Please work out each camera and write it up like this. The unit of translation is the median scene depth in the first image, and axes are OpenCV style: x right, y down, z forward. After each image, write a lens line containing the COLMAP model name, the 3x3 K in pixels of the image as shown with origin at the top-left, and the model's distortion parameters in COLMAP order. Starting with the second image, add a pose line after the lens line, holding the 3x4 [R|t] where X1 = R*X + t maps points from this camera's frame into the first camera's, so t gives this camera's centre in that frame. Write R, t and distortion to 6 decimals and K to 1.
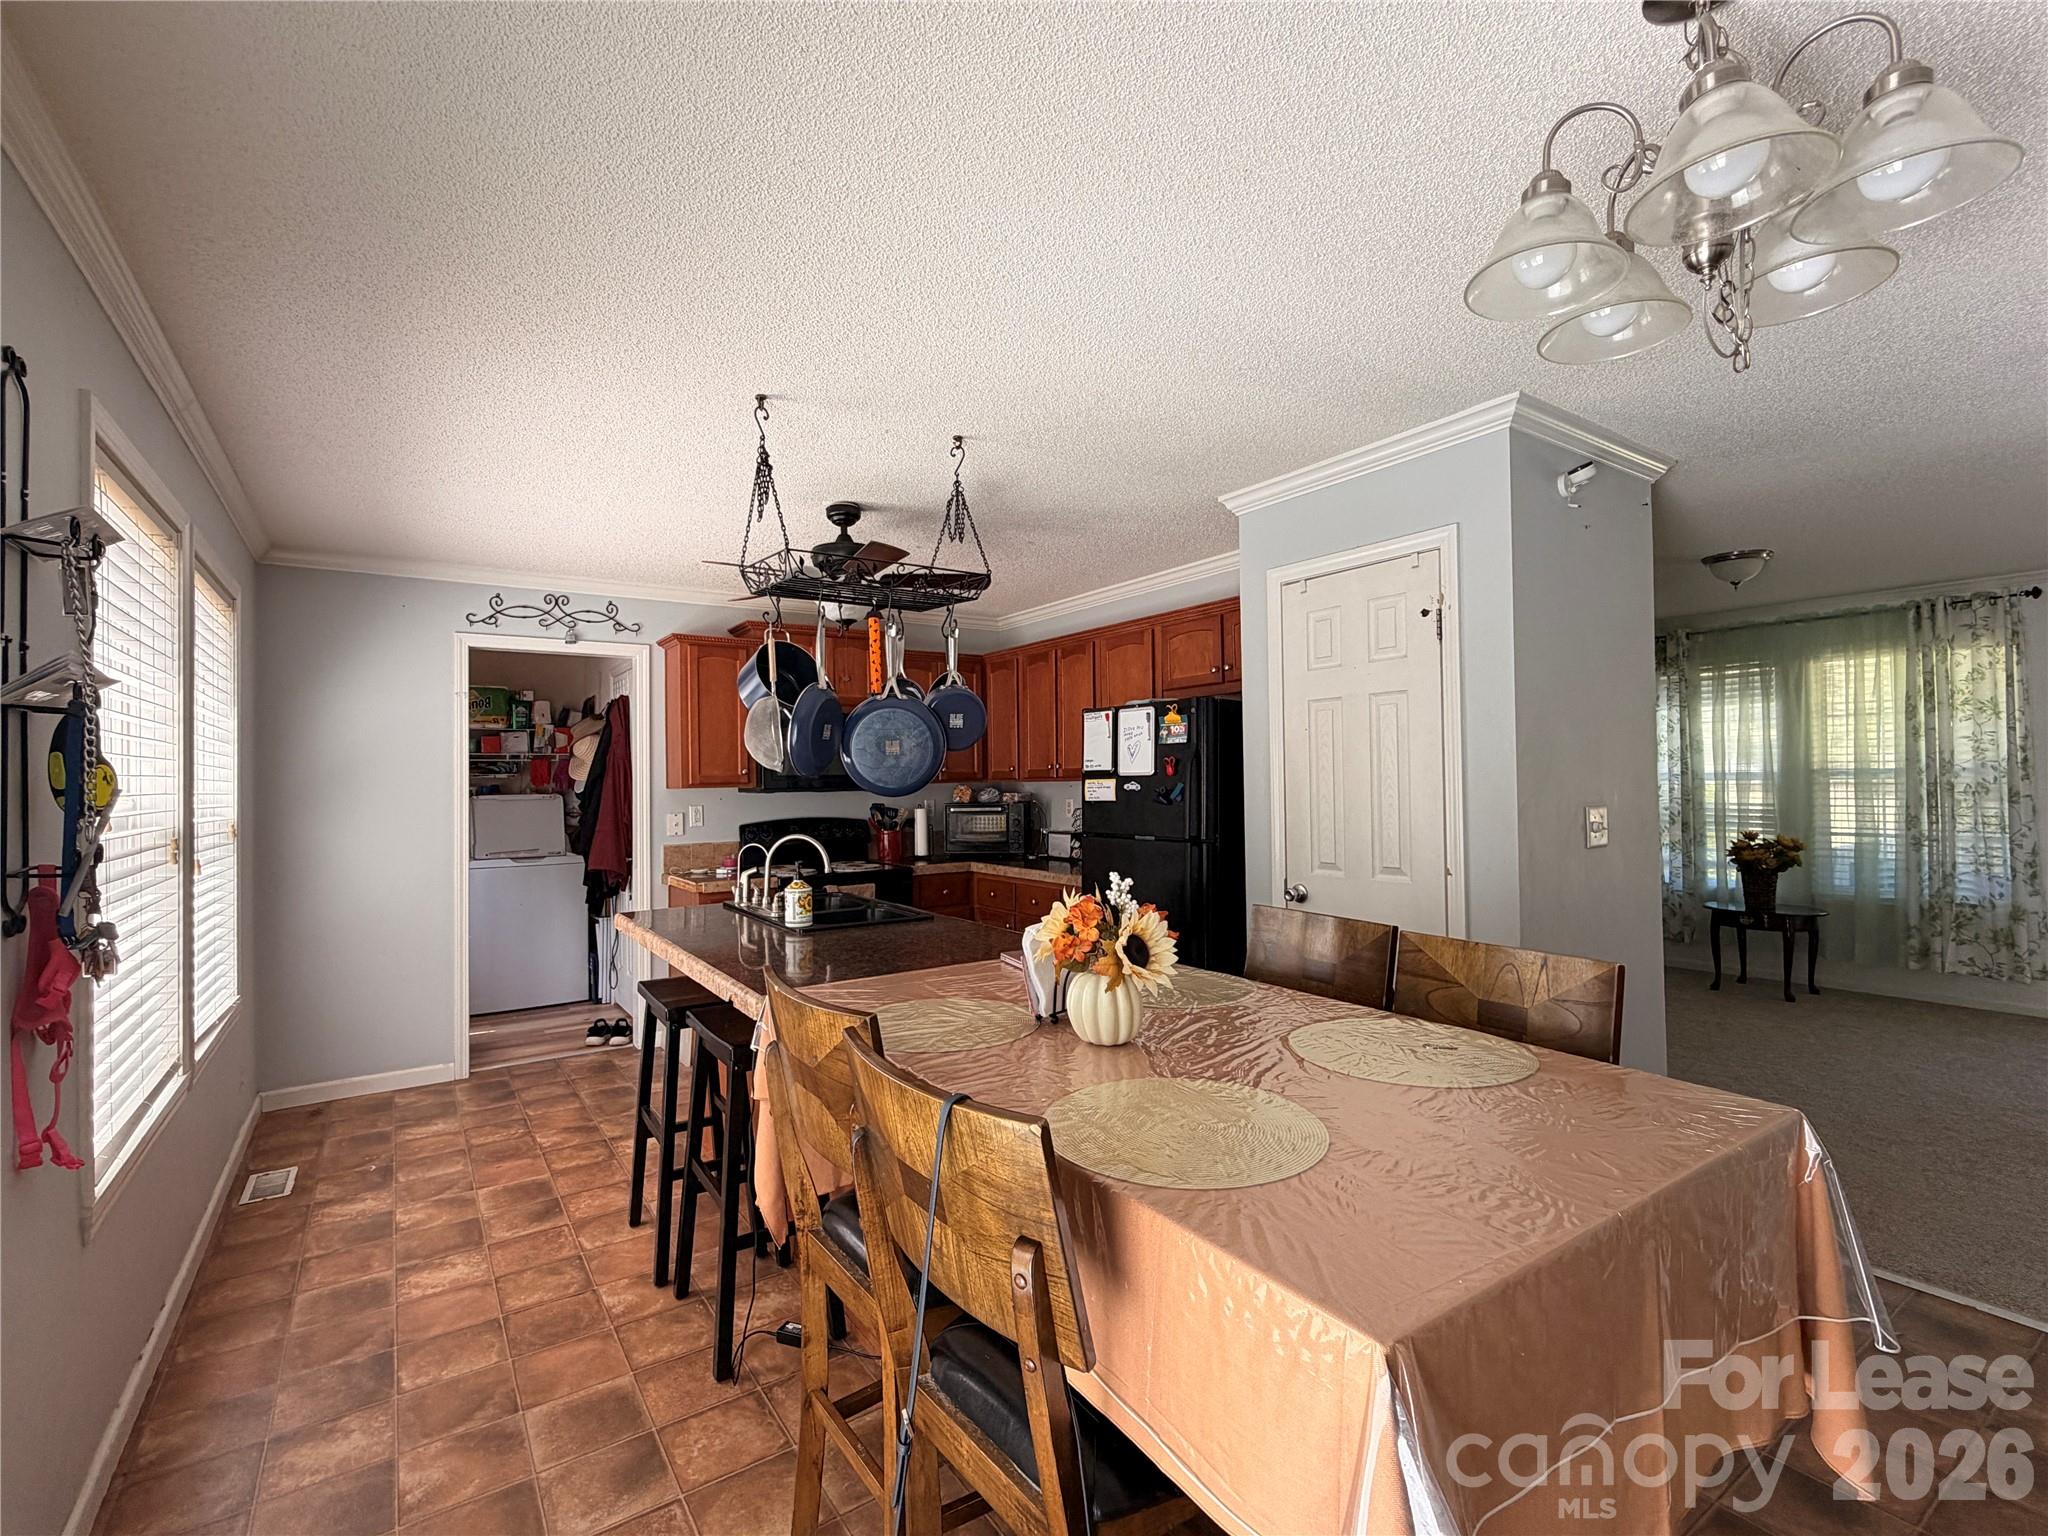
lens RADIAL K [[935.6, 0, 1018.7], [0, 935.6, 775.1], [0, 0, 1]] dist [-0.004786, 0.000544]
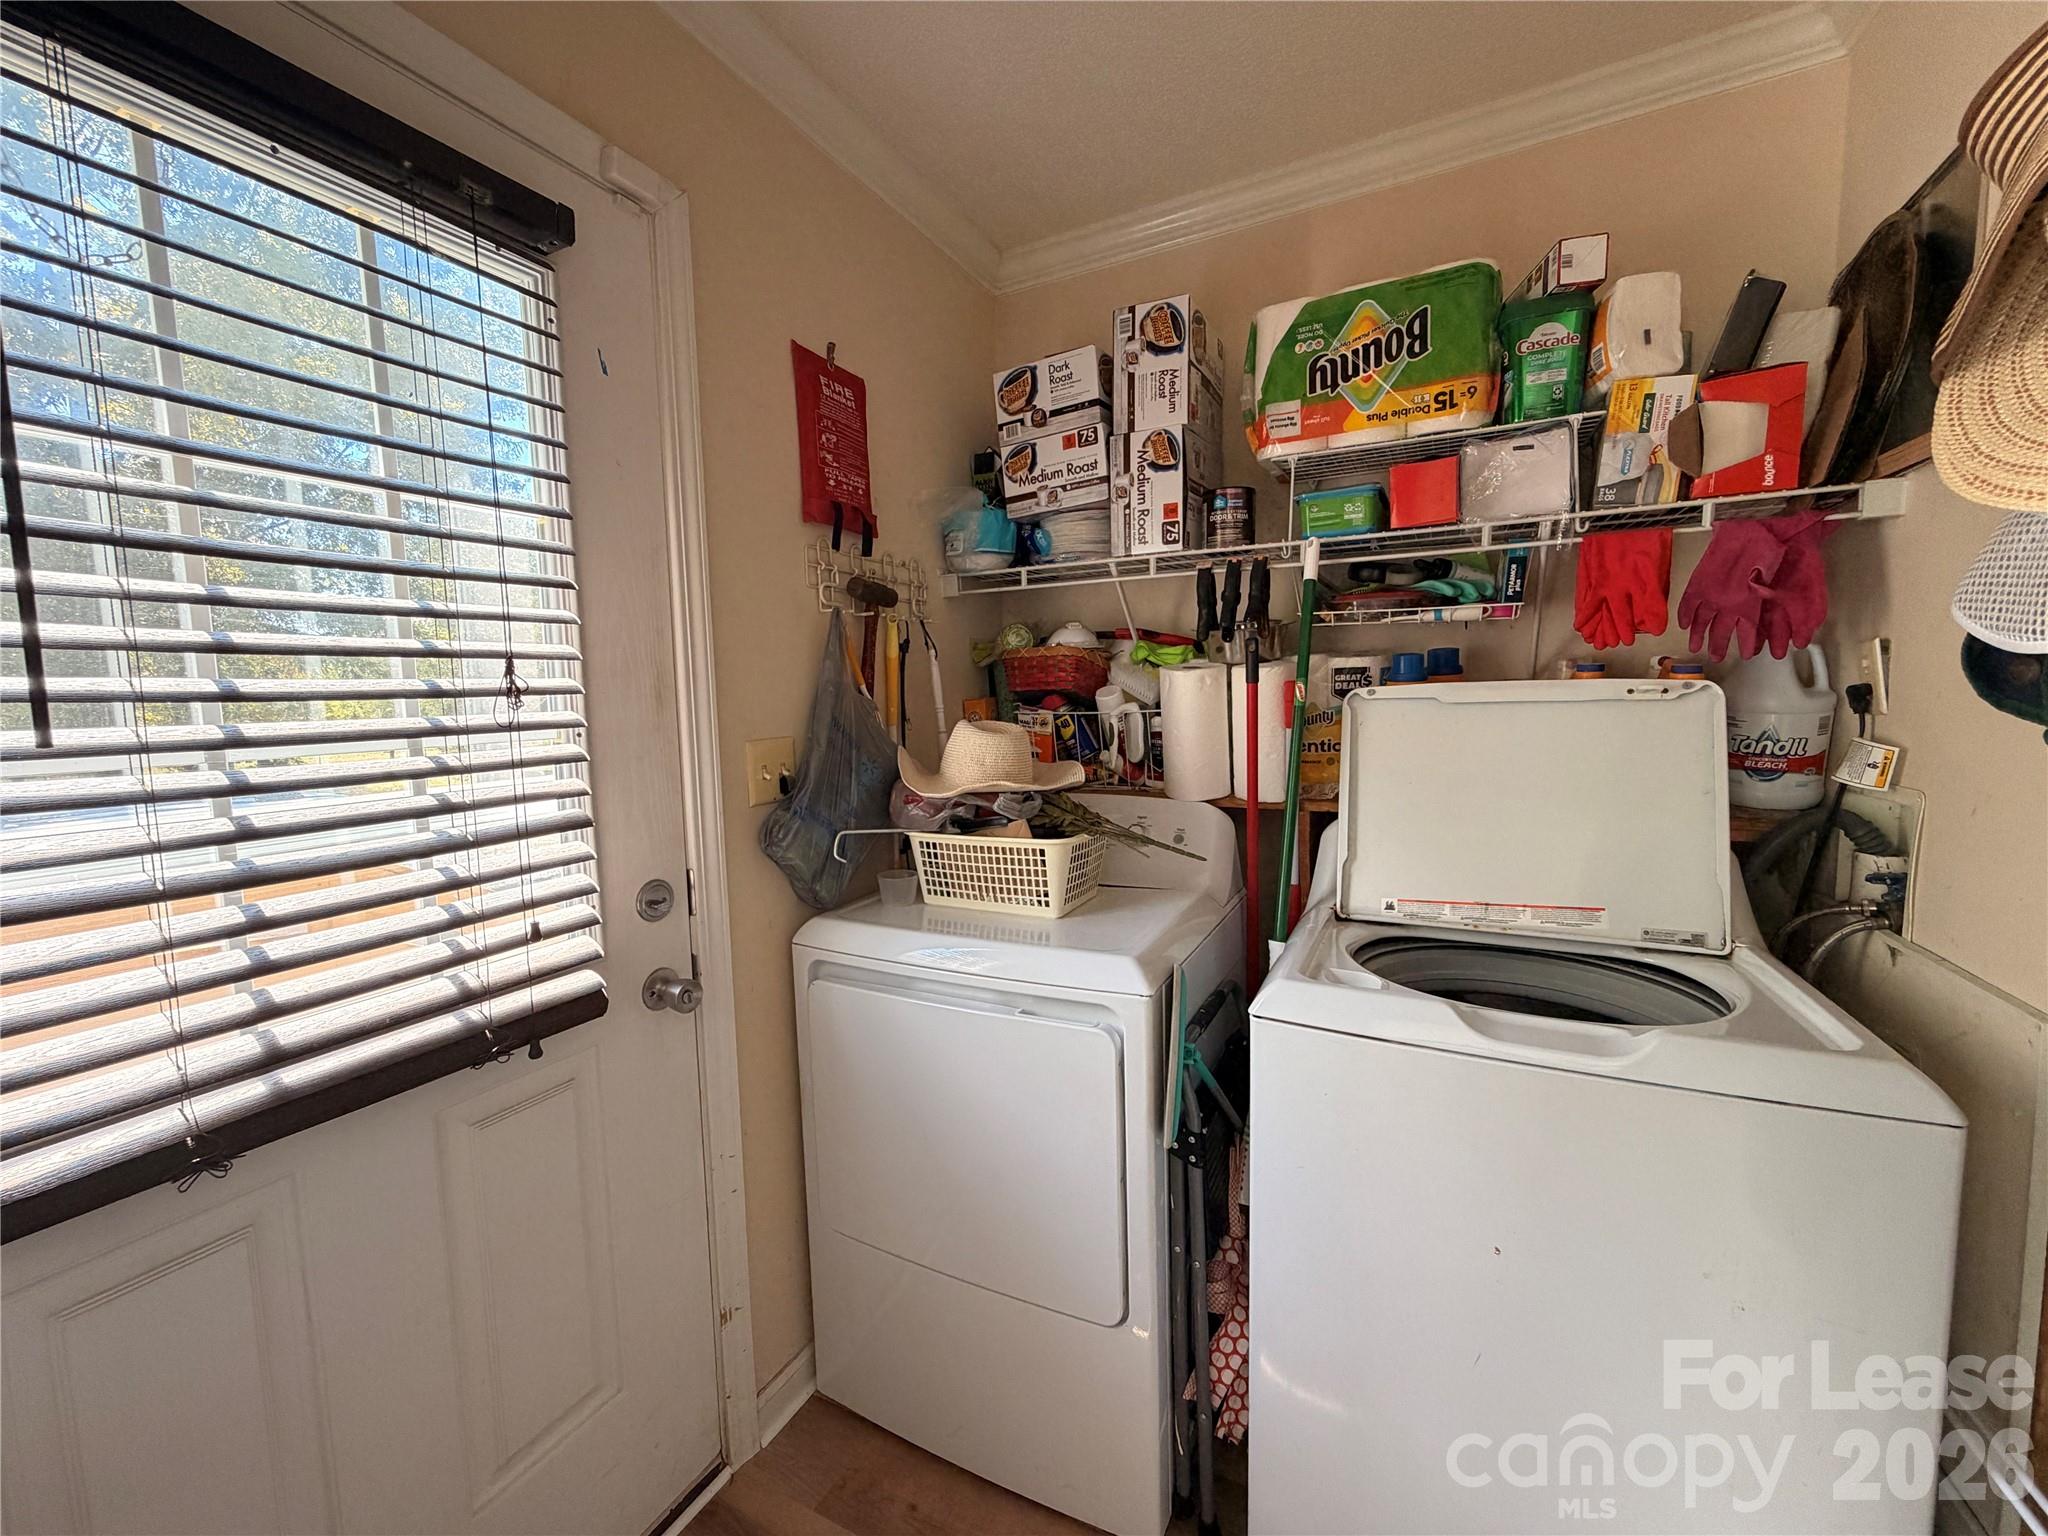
lens RADIAL K [[828.4, 0, 1009.3], [0, 828.4, 771.7], [0, 0, 1]] dist [0.002828, -0.000180]
pose [[0.480290, 0.079224, -0.873525, -0.401081], [0.025543, 0.994227, 0.104216, 0.018708], [0.876738, -0.072366, 0.475493, 0.763601]]
